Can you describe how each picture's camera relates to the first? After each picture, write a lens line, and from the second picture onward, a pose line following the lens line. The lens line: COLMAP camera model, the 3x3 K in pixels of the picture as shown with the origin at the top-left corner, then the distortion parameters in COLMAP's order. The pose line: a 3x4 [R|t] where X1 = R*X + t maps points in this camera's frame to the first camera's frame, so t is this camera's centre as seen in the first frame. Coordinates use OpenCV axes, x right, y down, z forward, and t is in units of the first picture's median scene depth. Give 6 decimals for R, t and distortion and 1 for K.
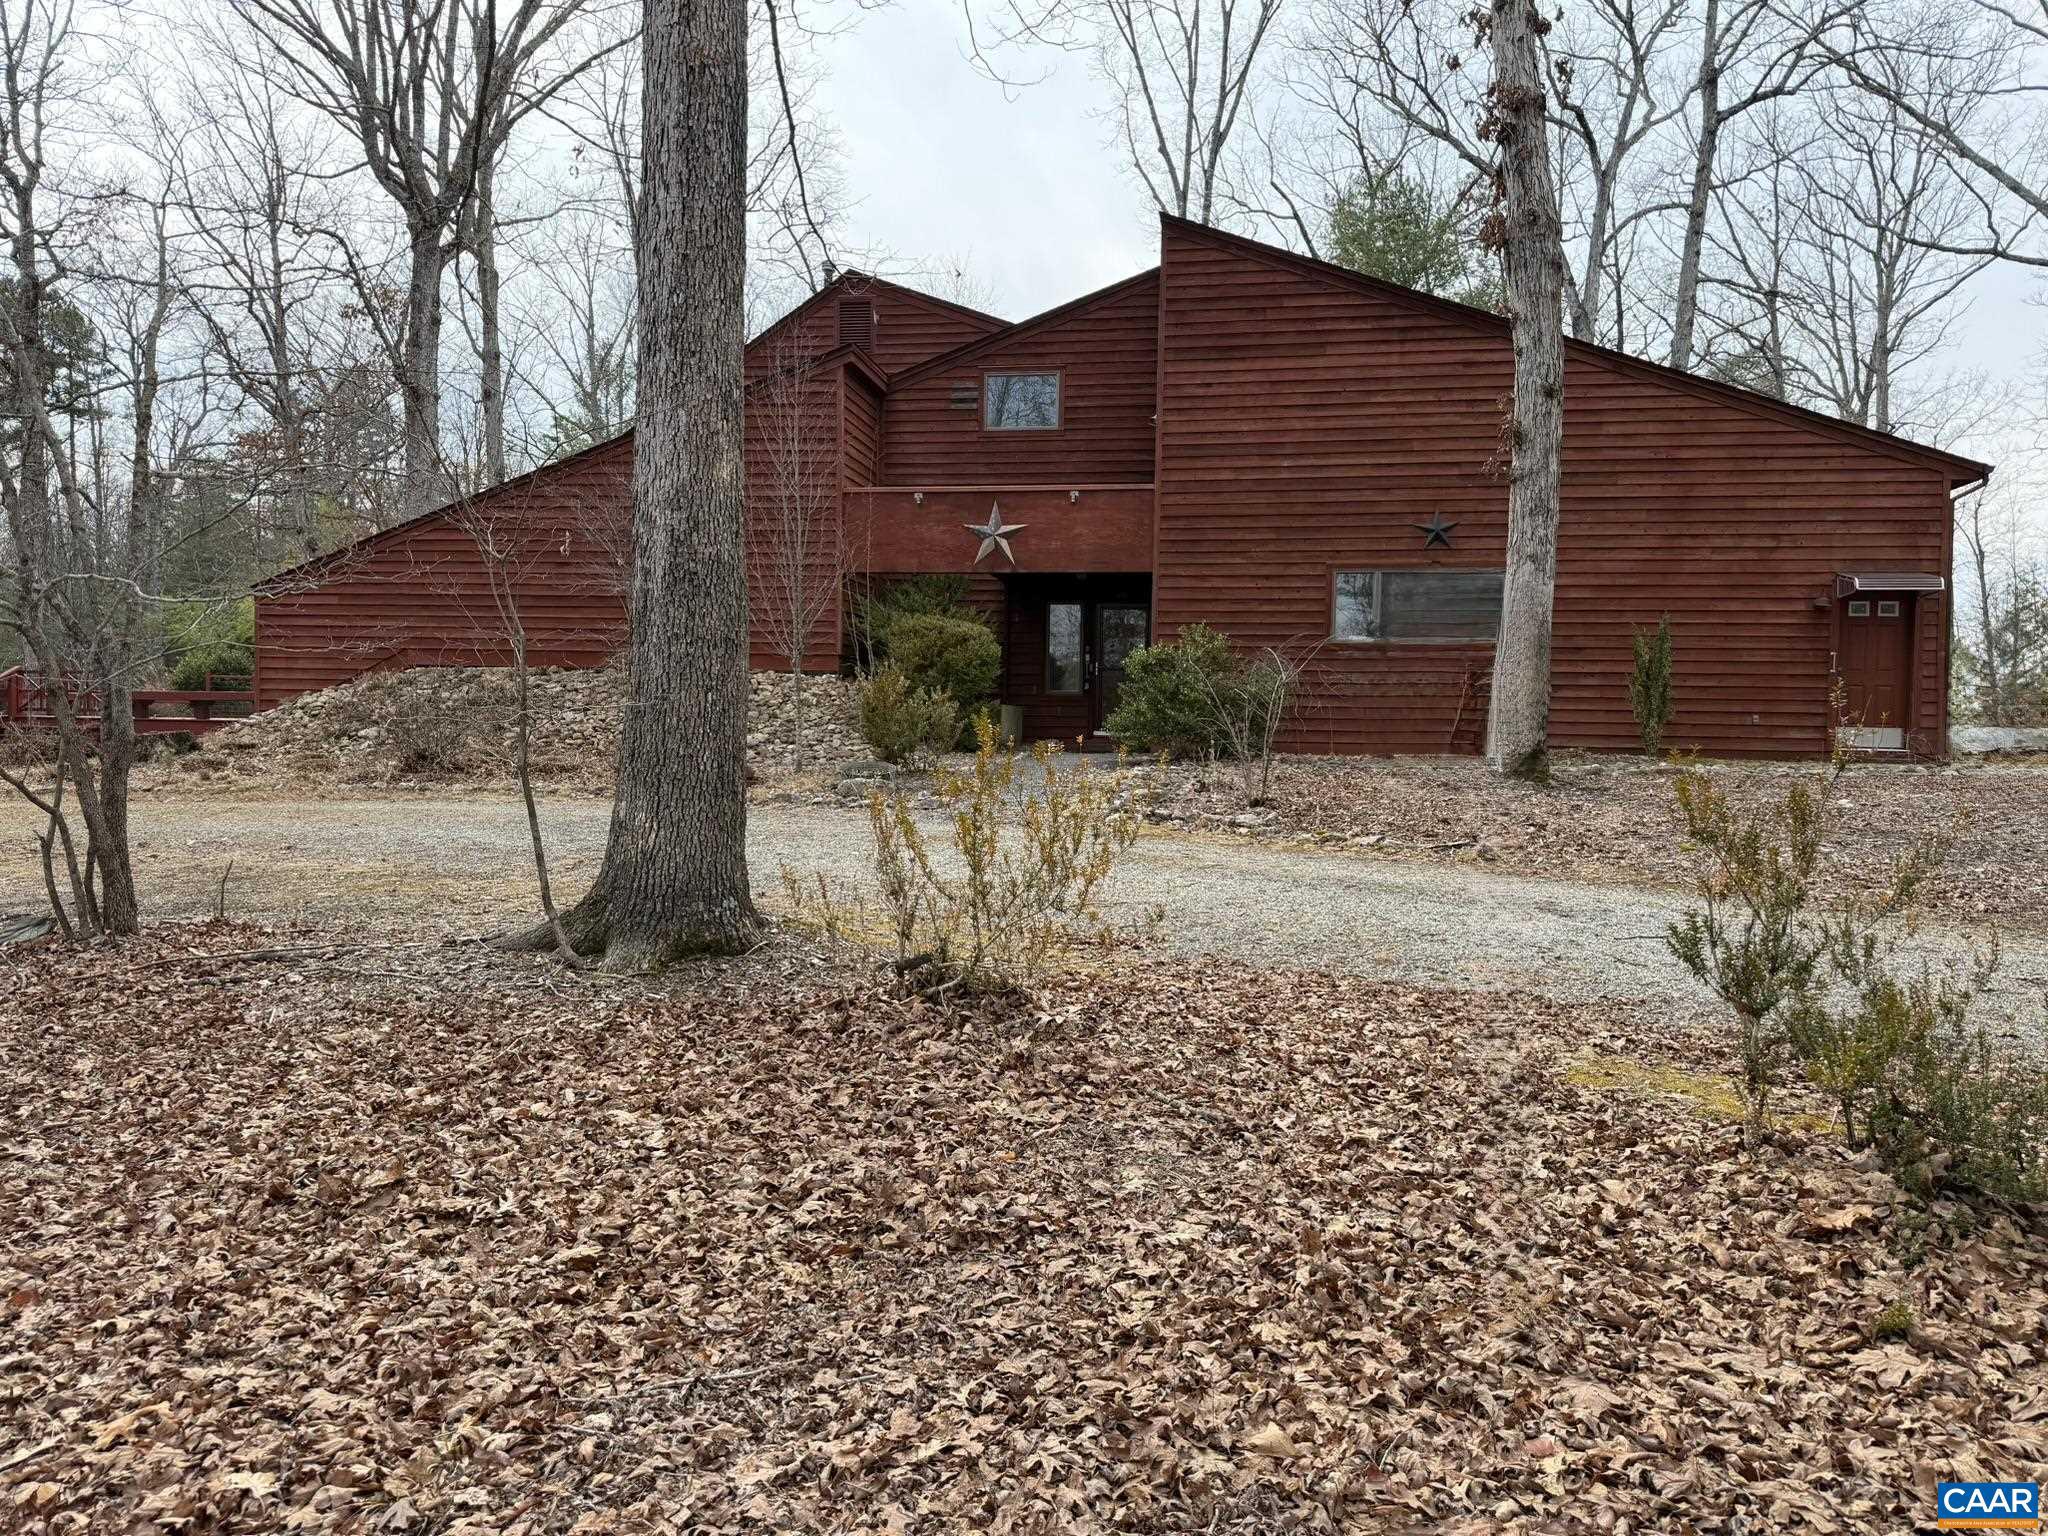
lens RADIAL K [[1436.0, 0, 1022.7], [0, 1436.0, 771.8], [0, 0, 1]] dist [0.059108, -0.078674]
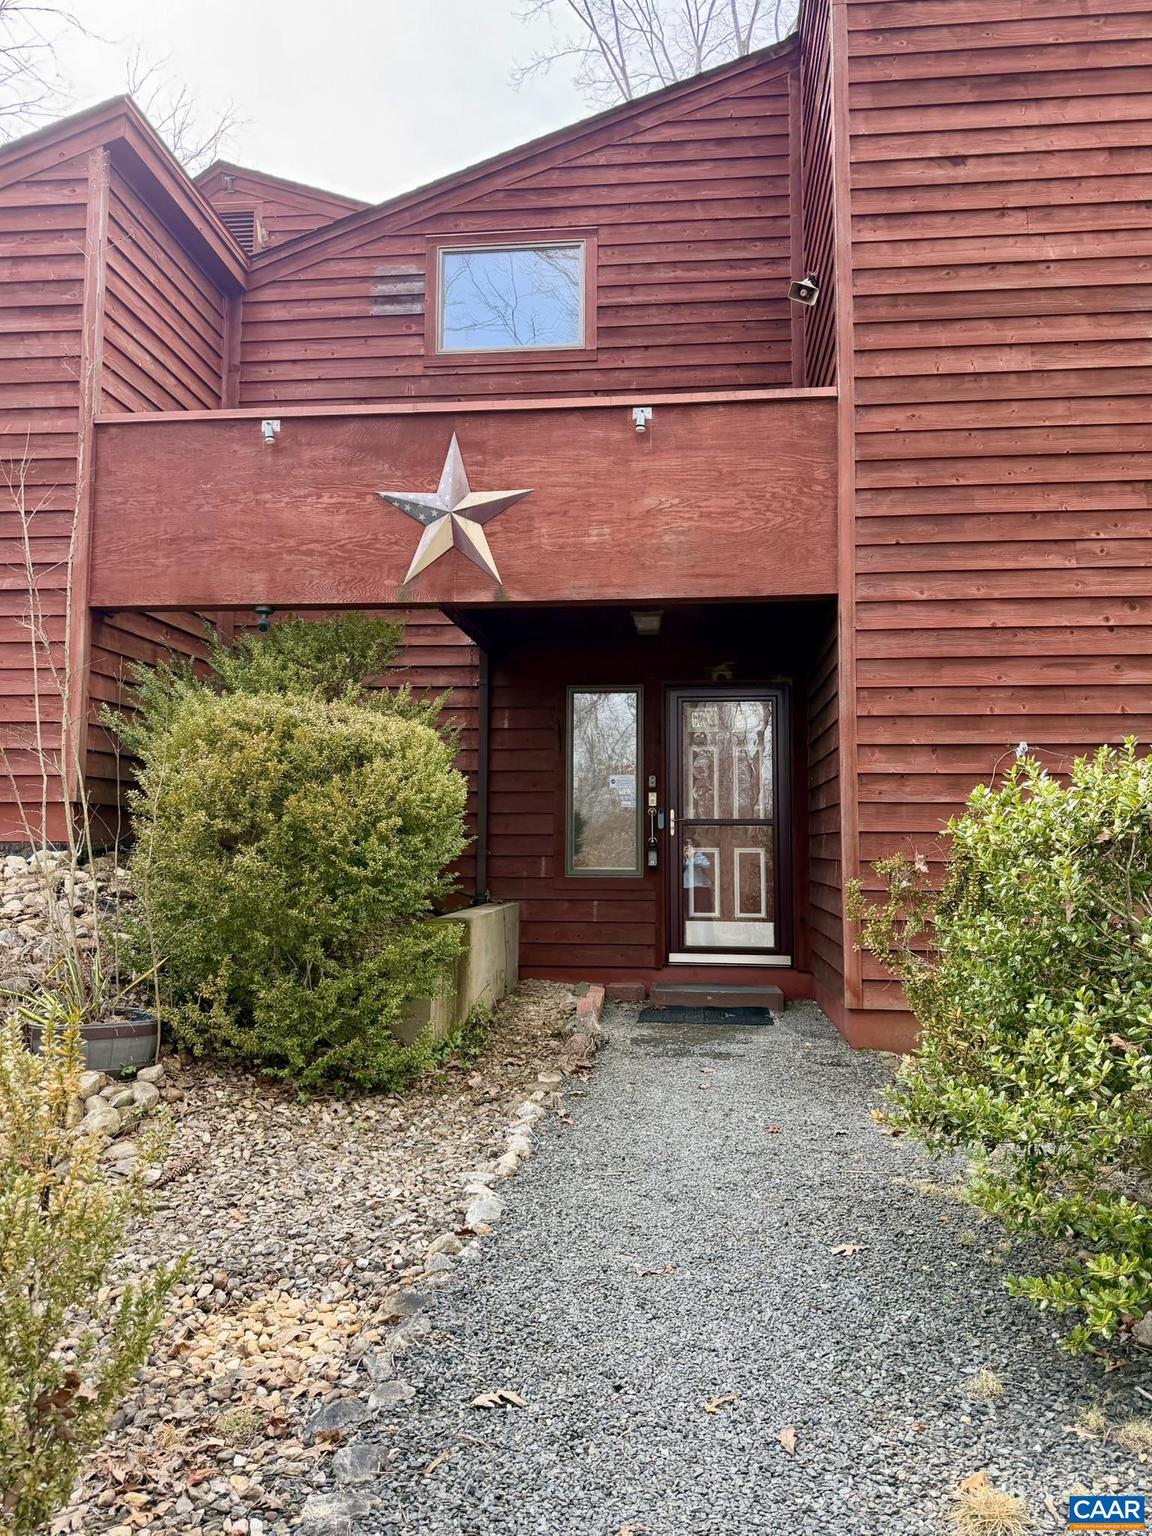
lens RADIAL K [[1077.0, 0, 579.2], [0, 1077.0, 769.2], [0, 0, 1]] dist [0.059108, -0.078674]
pose [[0.997551, -0.007713, 0.069514, -0.005004], [0.014898, 0.994524, -0.103444, -0.057684], [-0.068336, 0.104226, 0.992203, 0.693637]]
